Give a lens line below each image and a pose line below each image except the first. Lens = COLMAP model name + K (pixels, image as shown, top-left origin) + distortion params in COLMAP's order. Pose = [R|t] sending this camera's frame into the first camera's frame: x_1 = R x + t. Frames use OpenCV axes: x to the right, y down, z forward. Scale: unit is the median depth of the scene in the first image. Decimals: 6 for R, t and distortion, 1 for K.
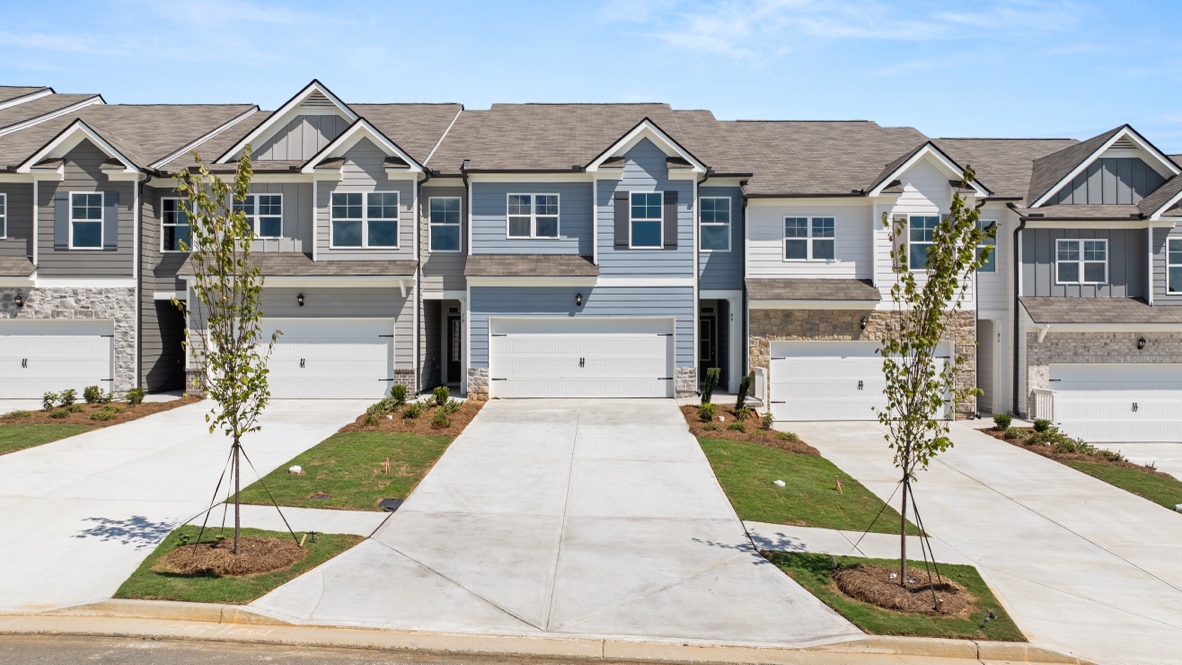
lens RADIAL K [[842.1, 0, 612.2], [0, 842.1, 336.0], [0, 0, 1]] dist [-0.014103, 0.002527]
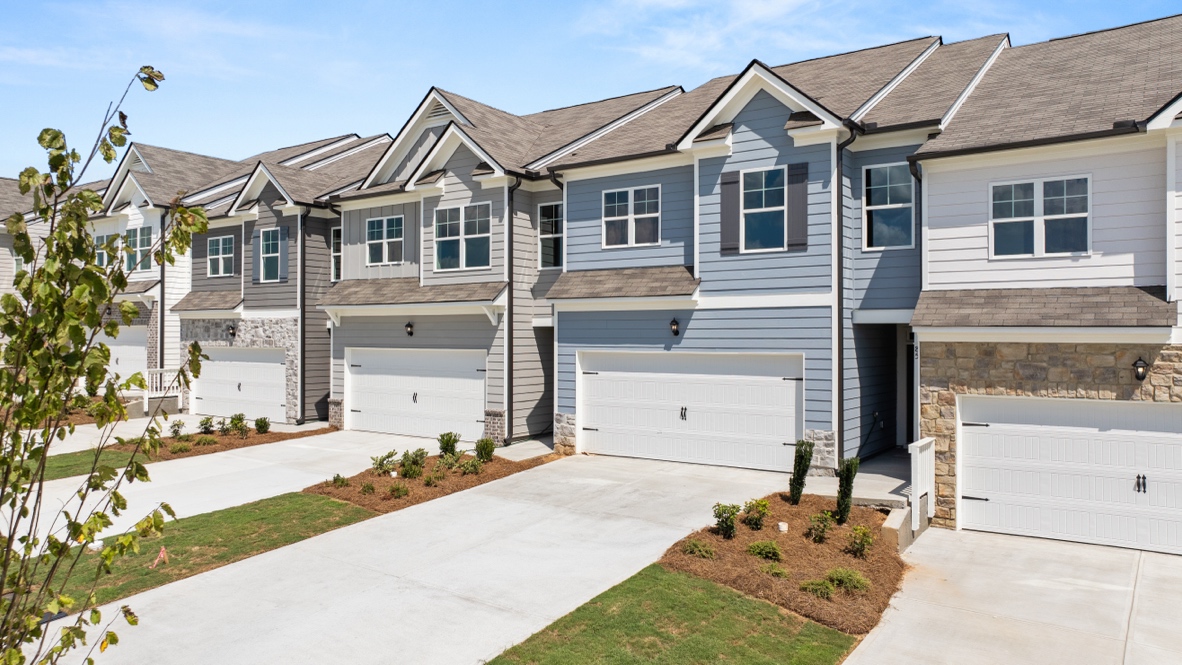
lens RADIAL K [[842.1, 0, 598.0], [0, 842.1, 332.1], [0, 0, 1]] dist [-0.014103, 0.002527]
pose [[0.814841, -0.000978, -0.579683, 0.326775], [-0.003626, 0.999970, -0.006784, -0.033801], [0.579673, 0.007630, 0.814814, 0.366796]]
